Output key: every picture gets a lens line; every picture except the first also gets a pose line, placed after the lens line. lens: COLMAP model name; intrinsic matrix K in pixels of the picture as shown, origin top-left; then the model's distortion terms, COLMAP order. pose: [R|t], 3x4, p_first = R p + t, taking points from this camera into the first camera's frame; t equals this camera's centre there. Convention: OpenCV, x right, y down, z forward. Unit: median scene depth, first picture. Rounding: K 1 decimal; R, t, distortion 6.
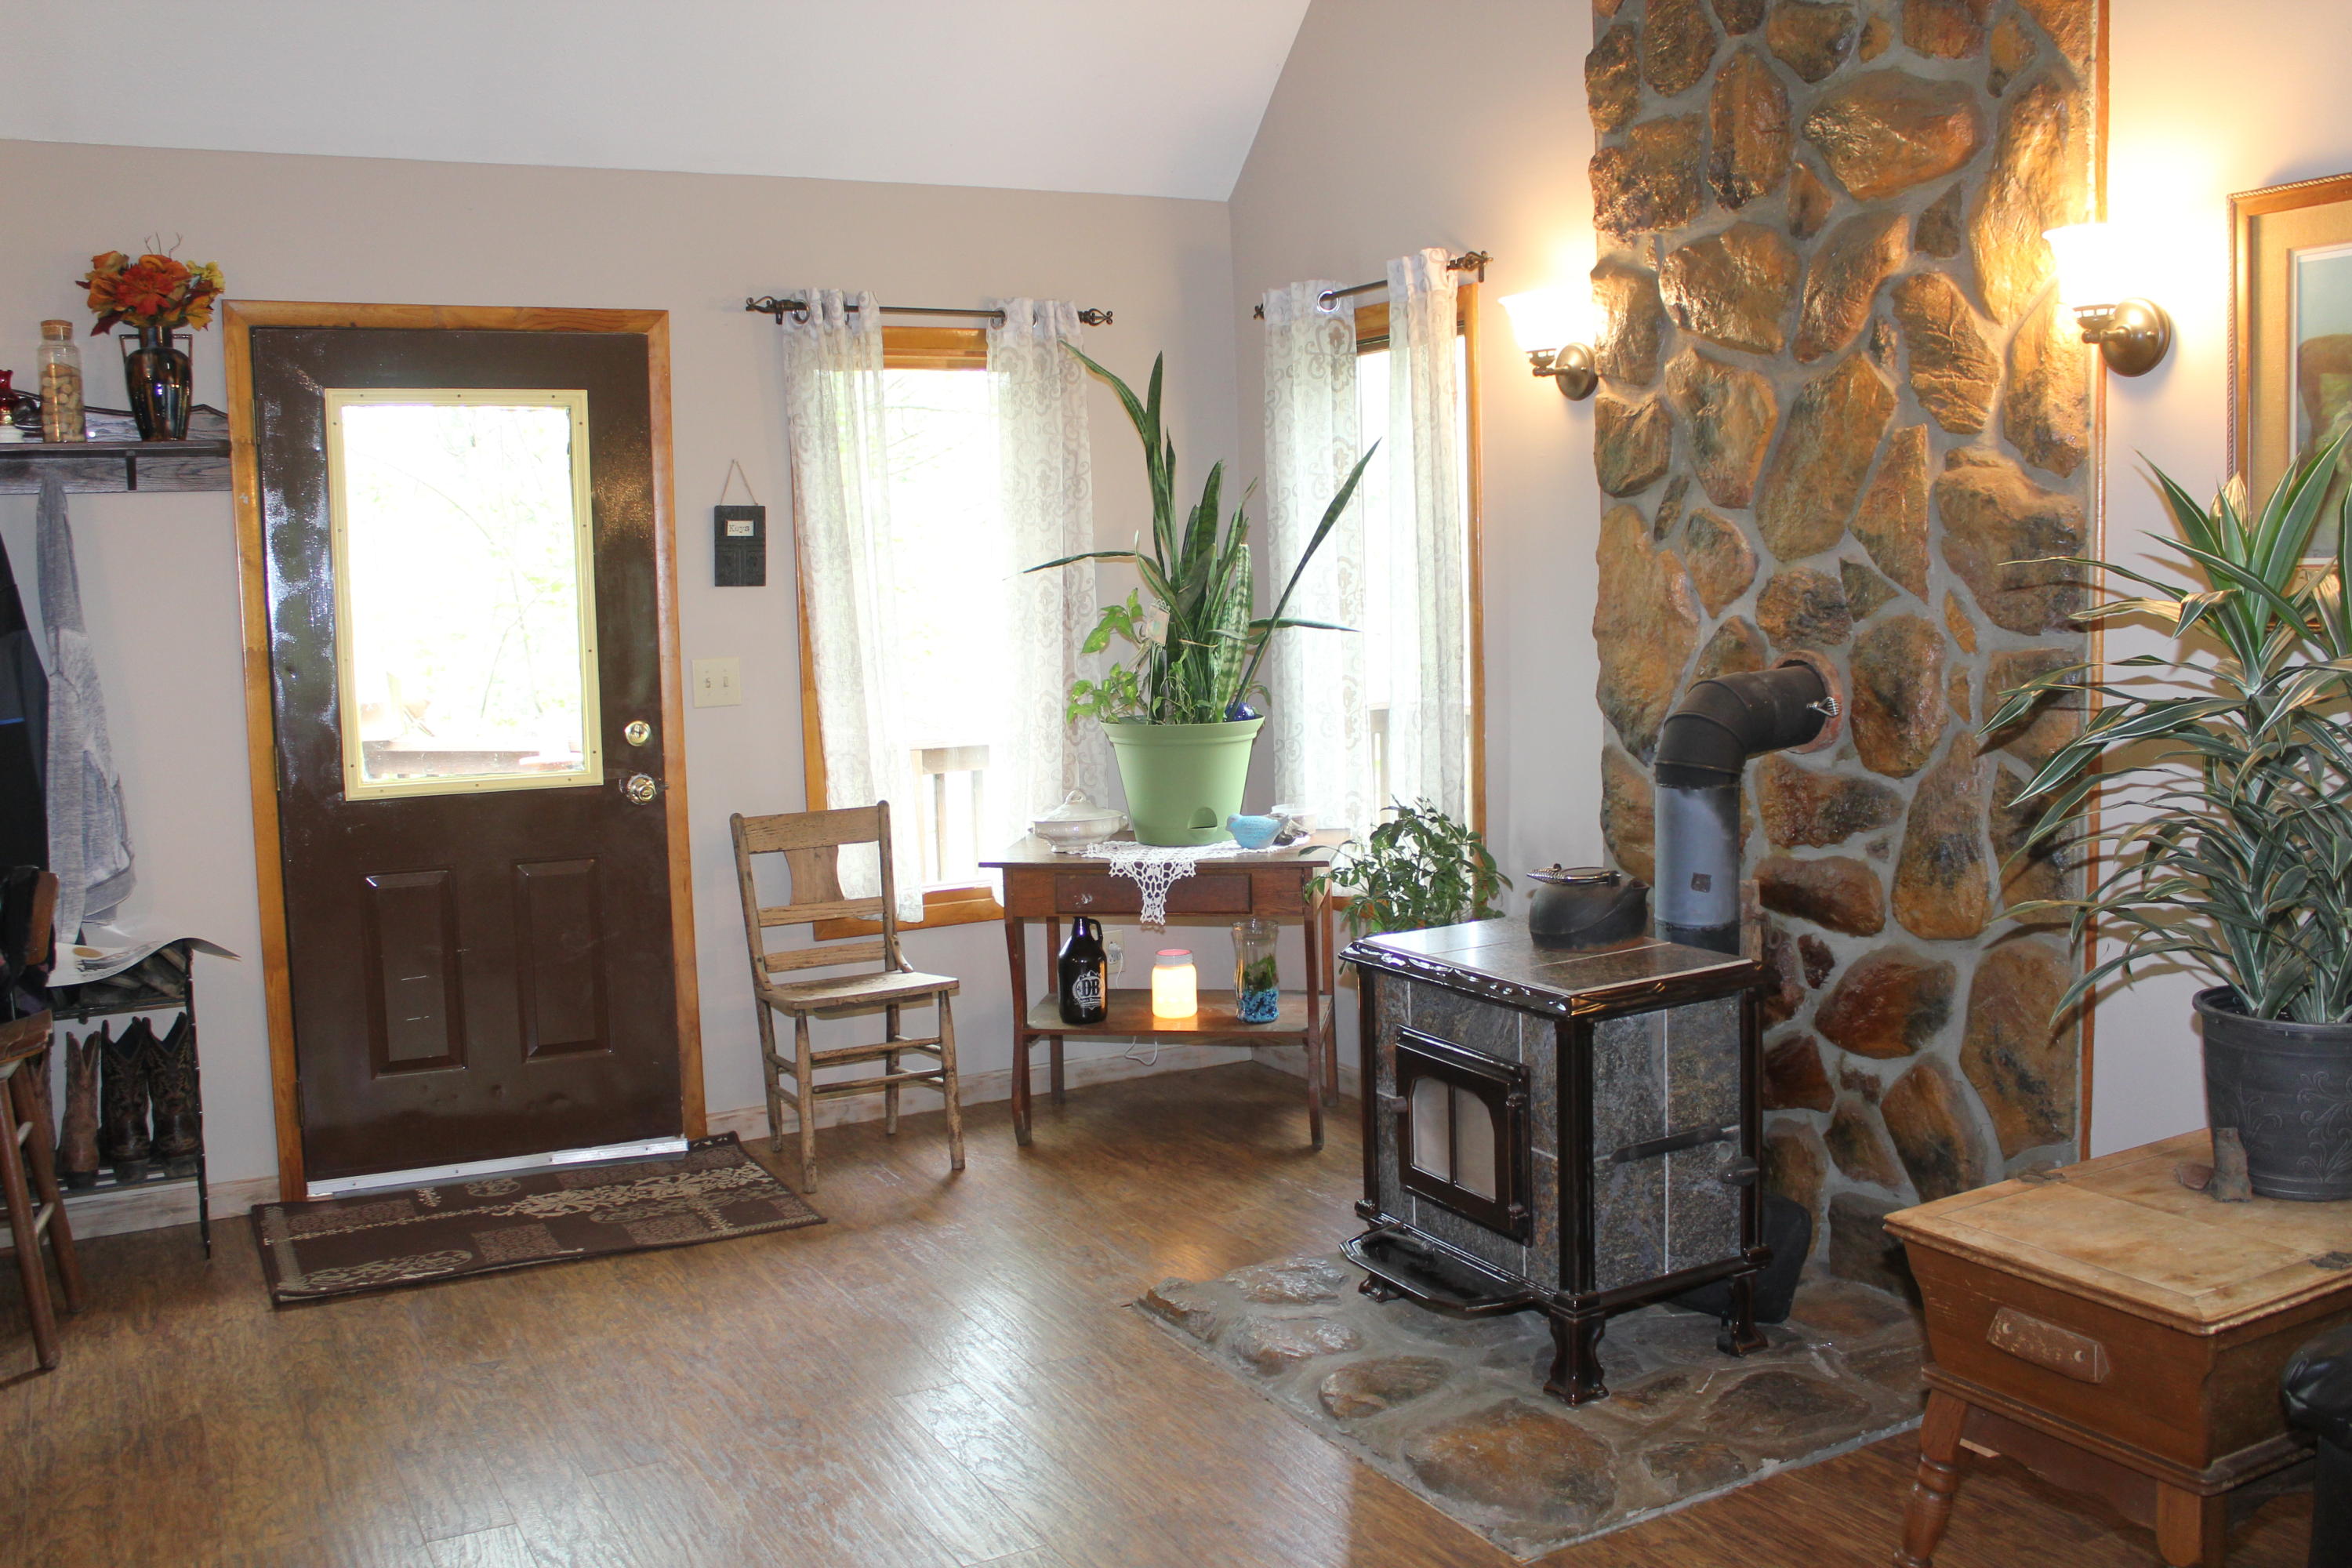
lens RADIAL K [[2091.1, 0, 1174.1], [0, 2091.1, 773.9], [0, 0, 1]] dist [-0.151315, 0.136708]
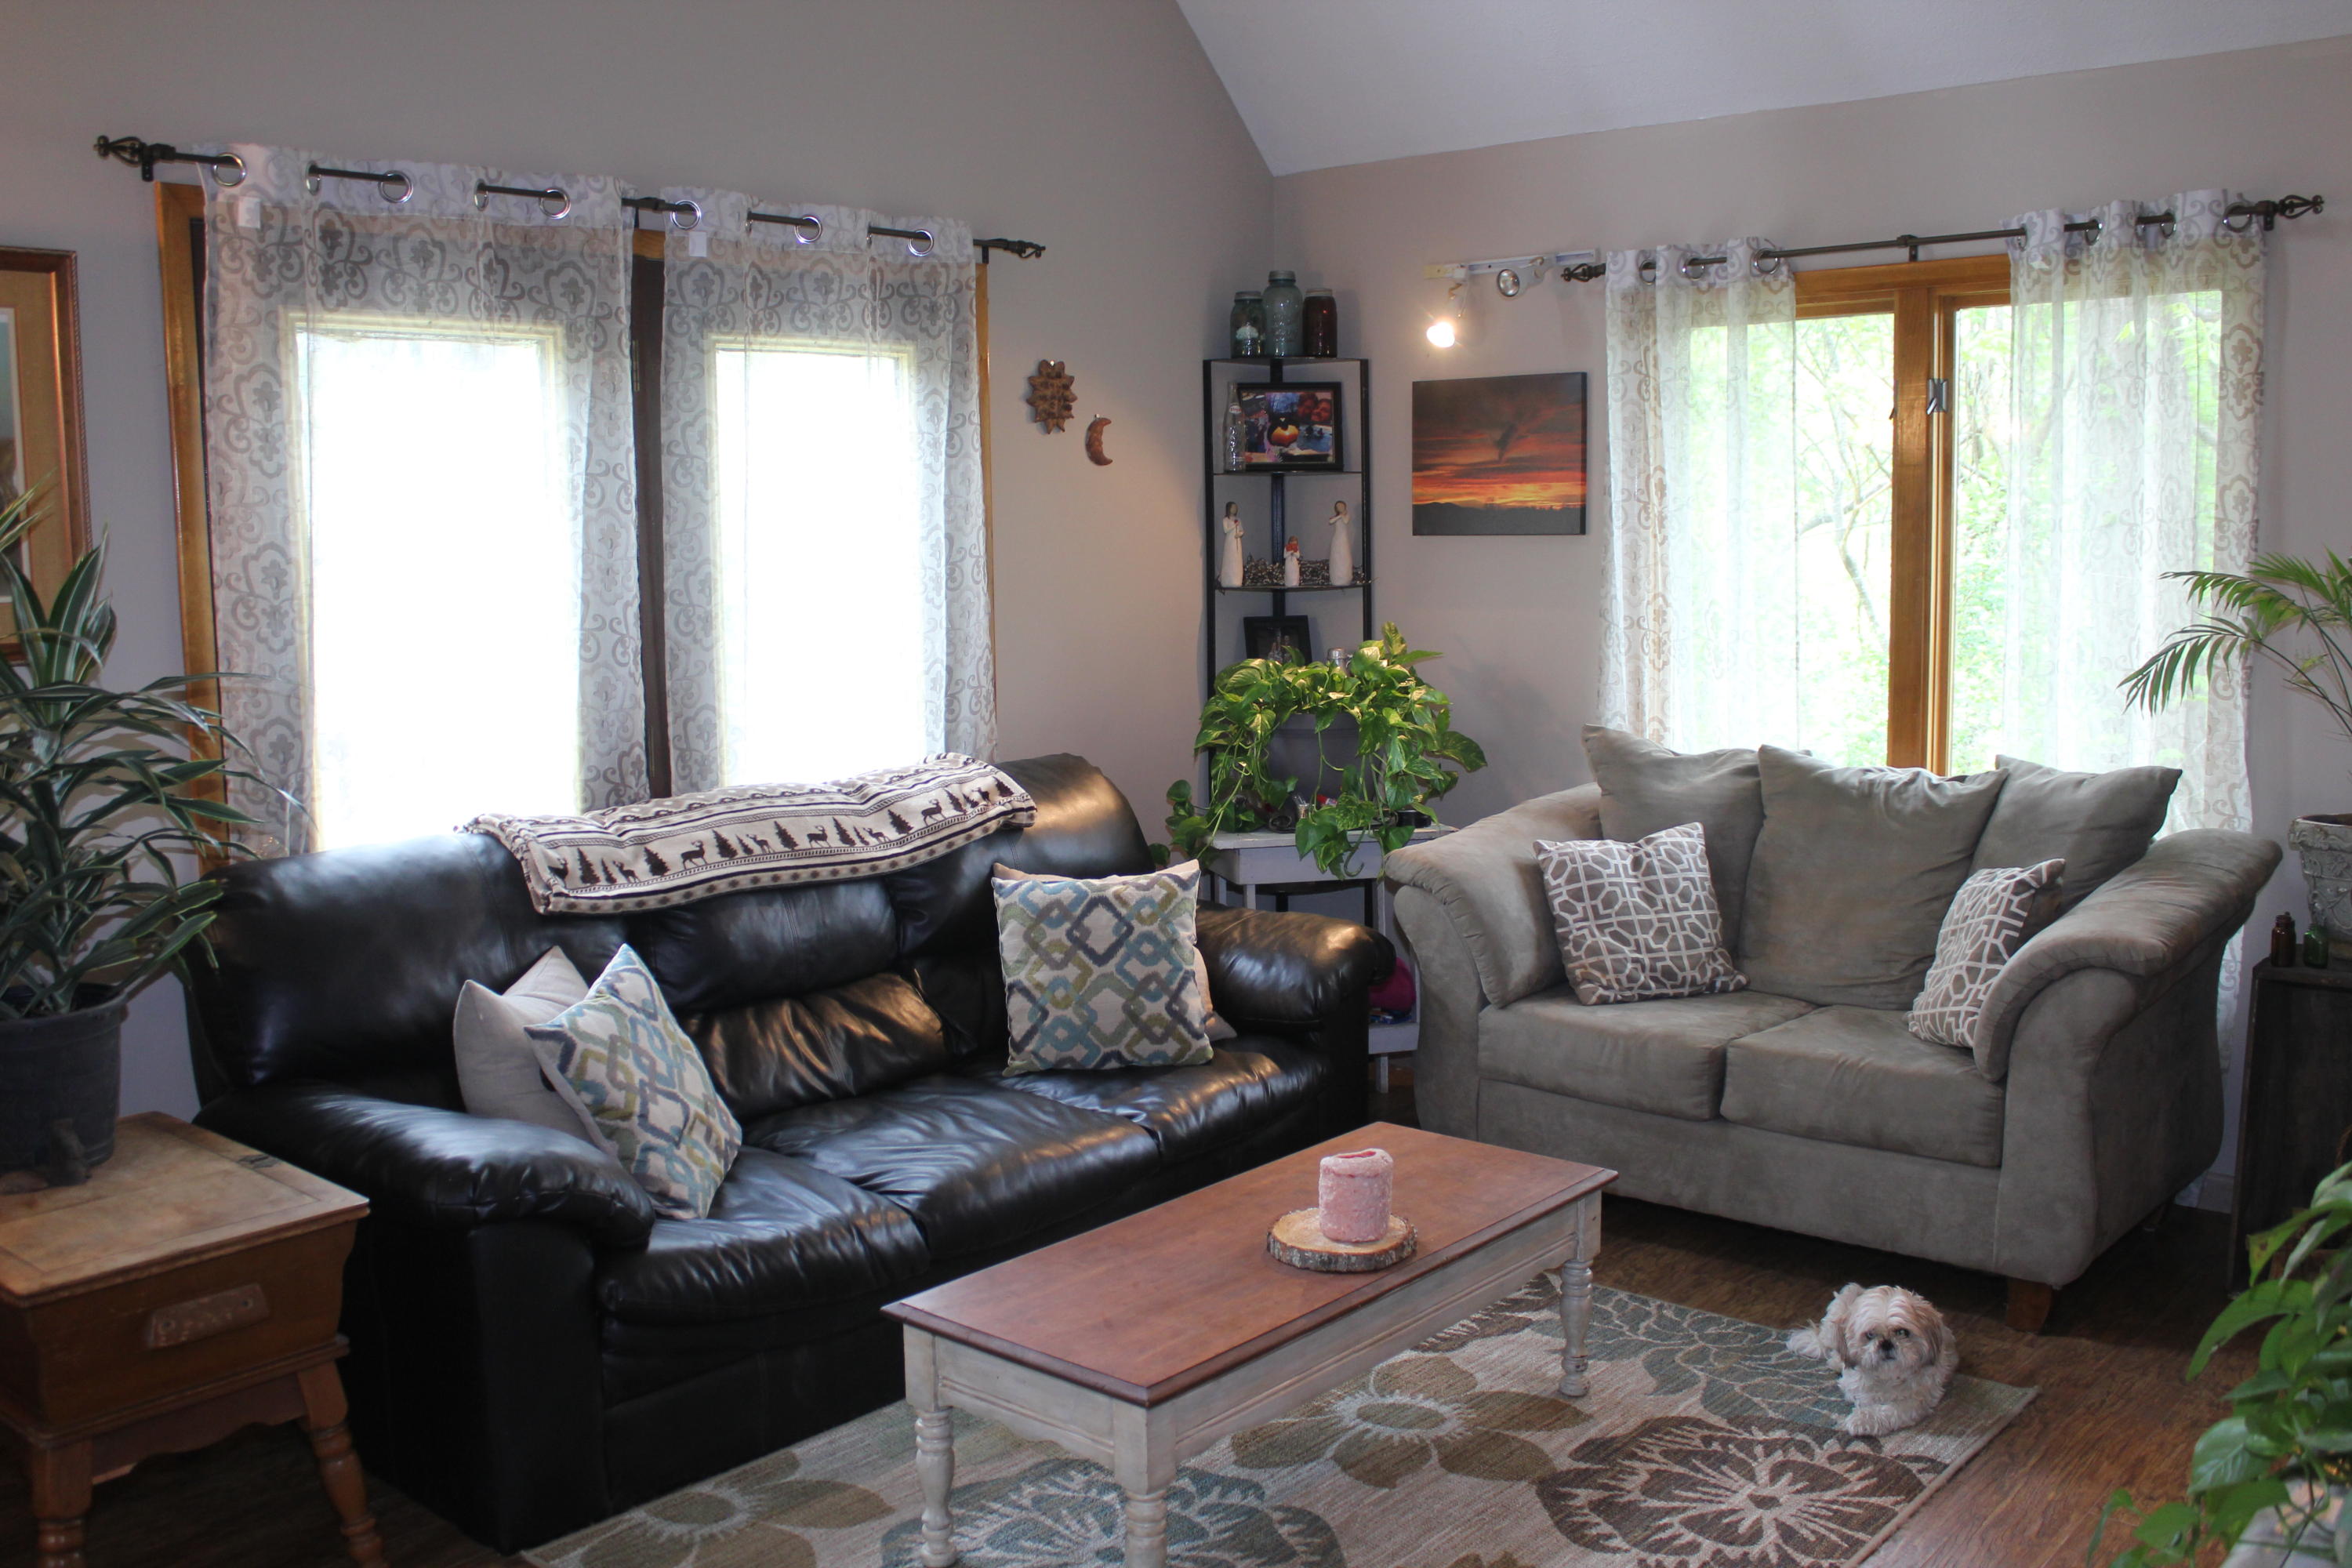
lens RADIAL K [[2114.9, 0, 1166.4], [0, 2114.9, 784.5], [0, 0, 1]] dist [-0.152399, 0.143758]
pose [[-0.352223, -0.084411, 0.932102, -0.473517], [0.116210, 0.984273, 0.133049, -0.054685], [-0.928673, 0.155182, -0.336874, 0.530208]]
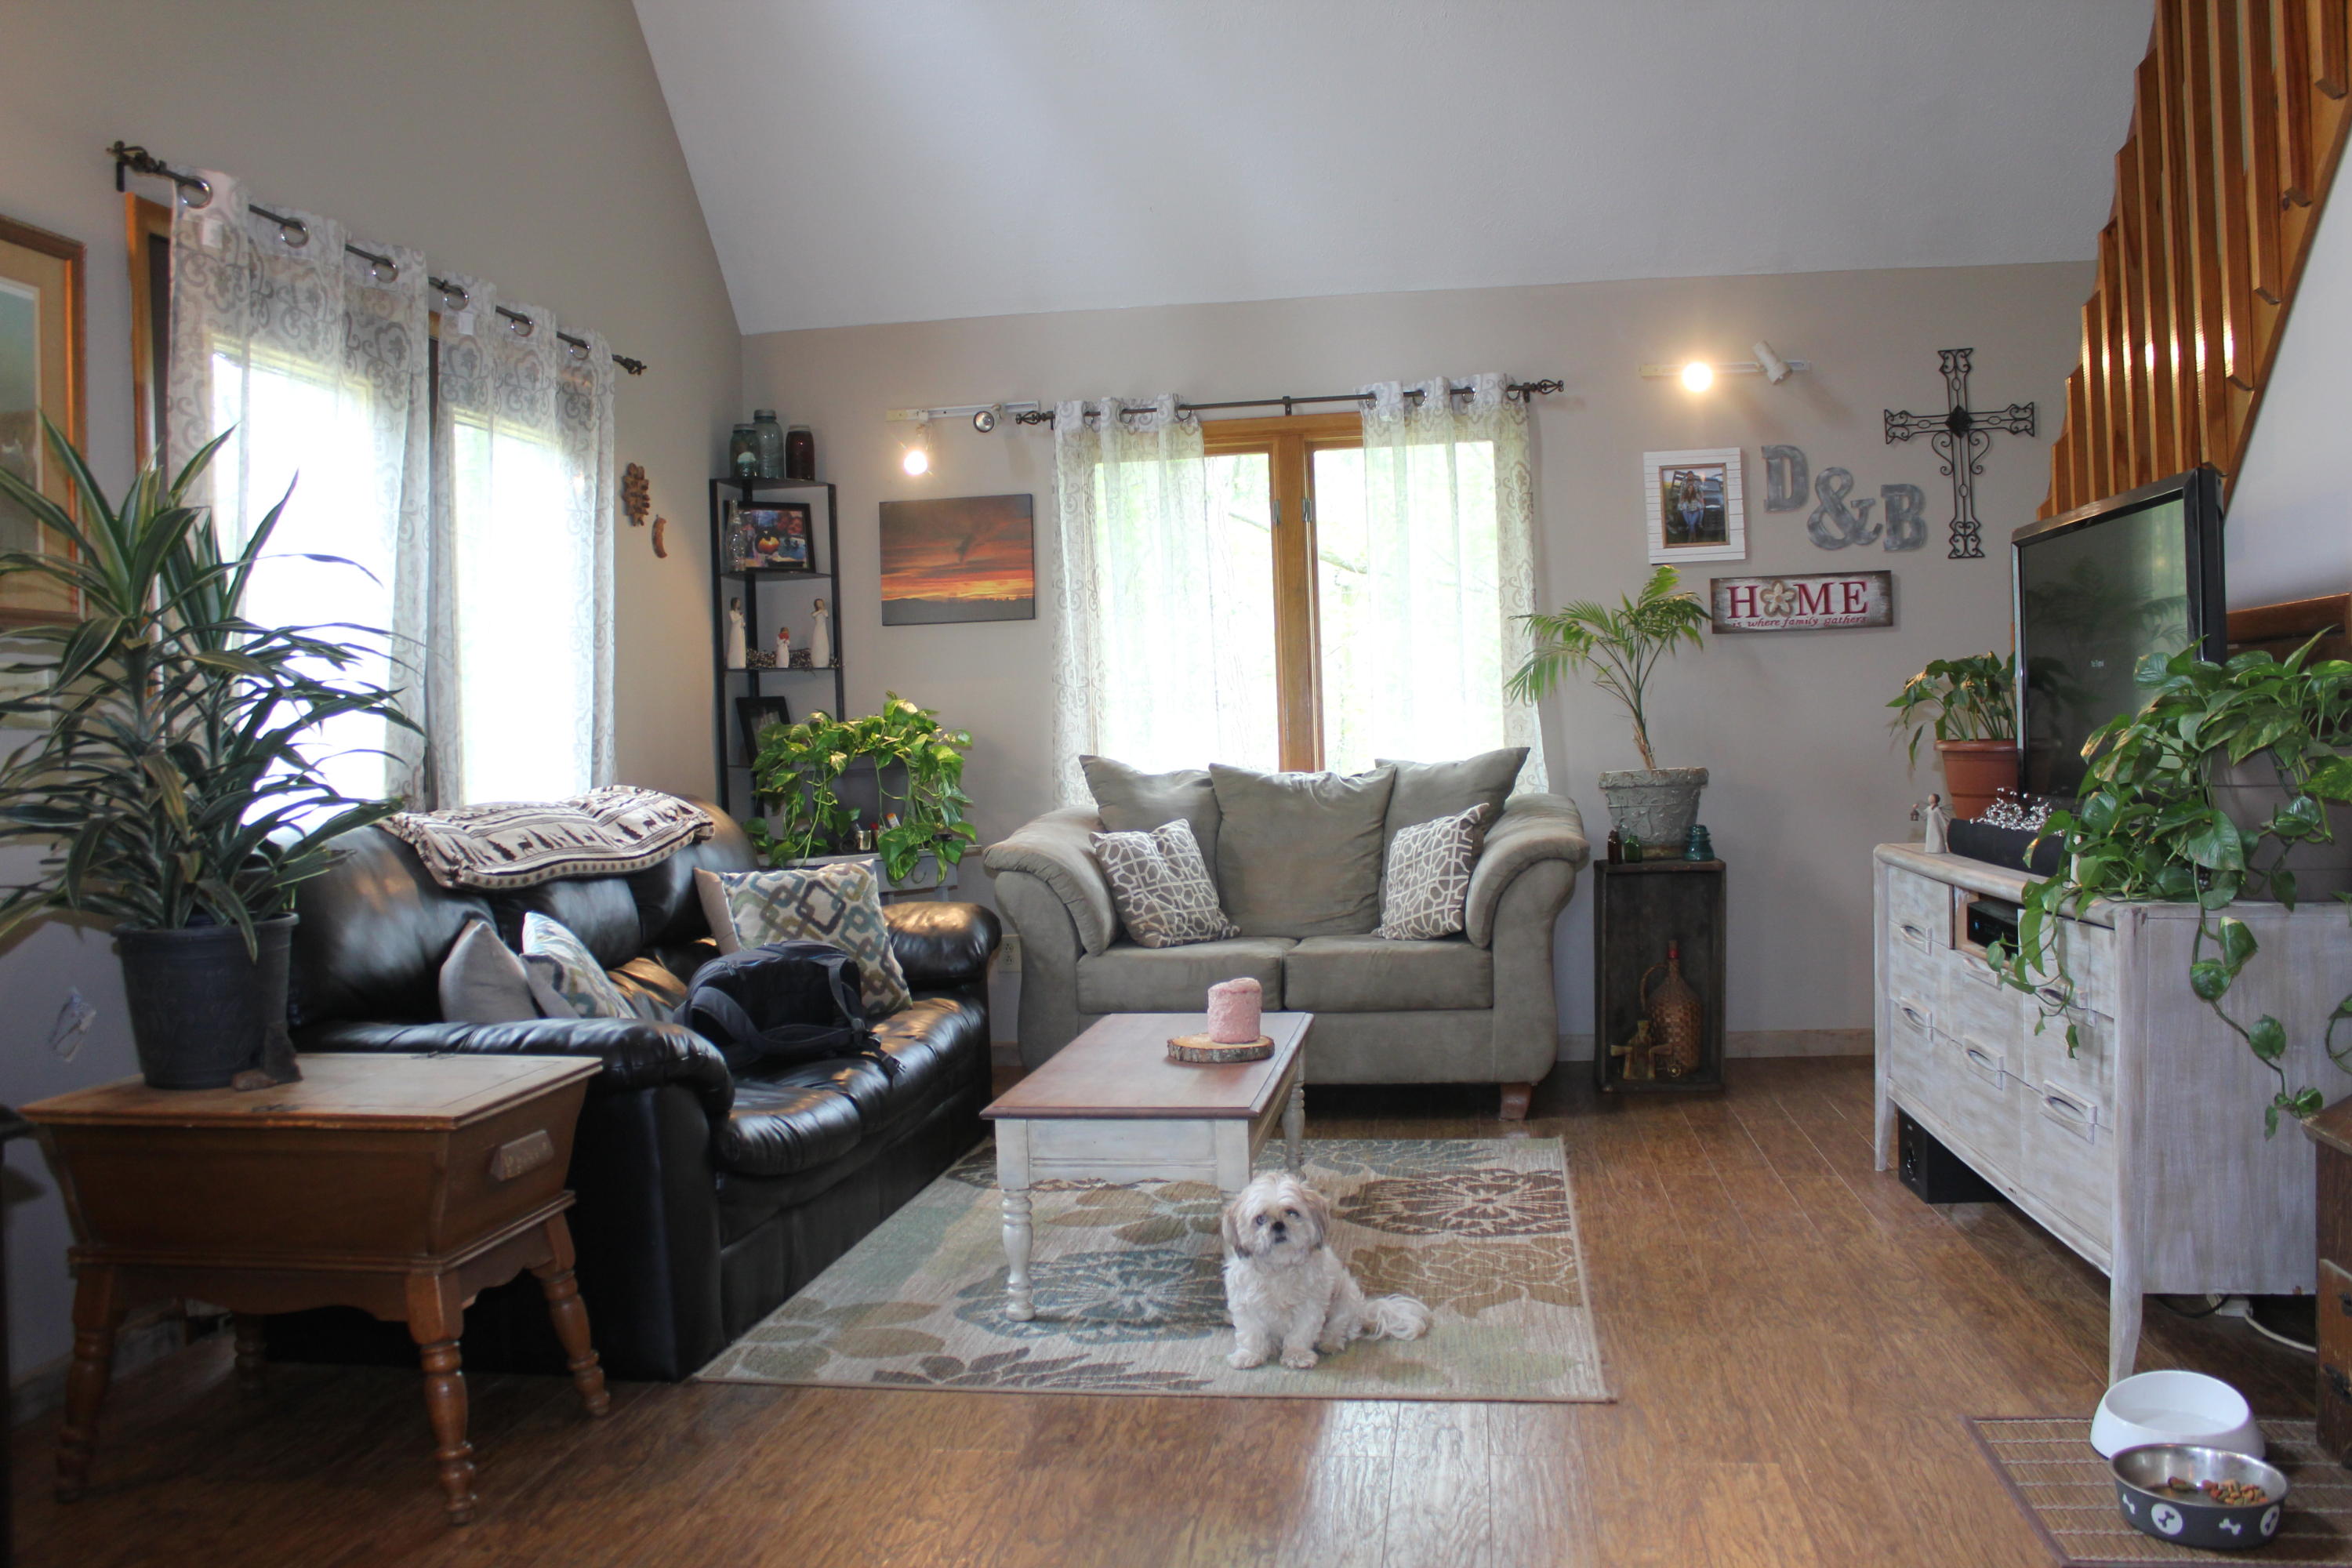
lens RADIAL K [[1965.5, 0, 1176.0], [0, 1965.5, 784.0], [0, 0, 1]] dist [-0.165421, 0.146178]
pose [[-0.794822, 0.035107, 0.605826, -0.369533], [0.111893, 0.989686, 0.089448, 0.000378], [-0.596438, 0.138884, -0.790553, 1.030666]]
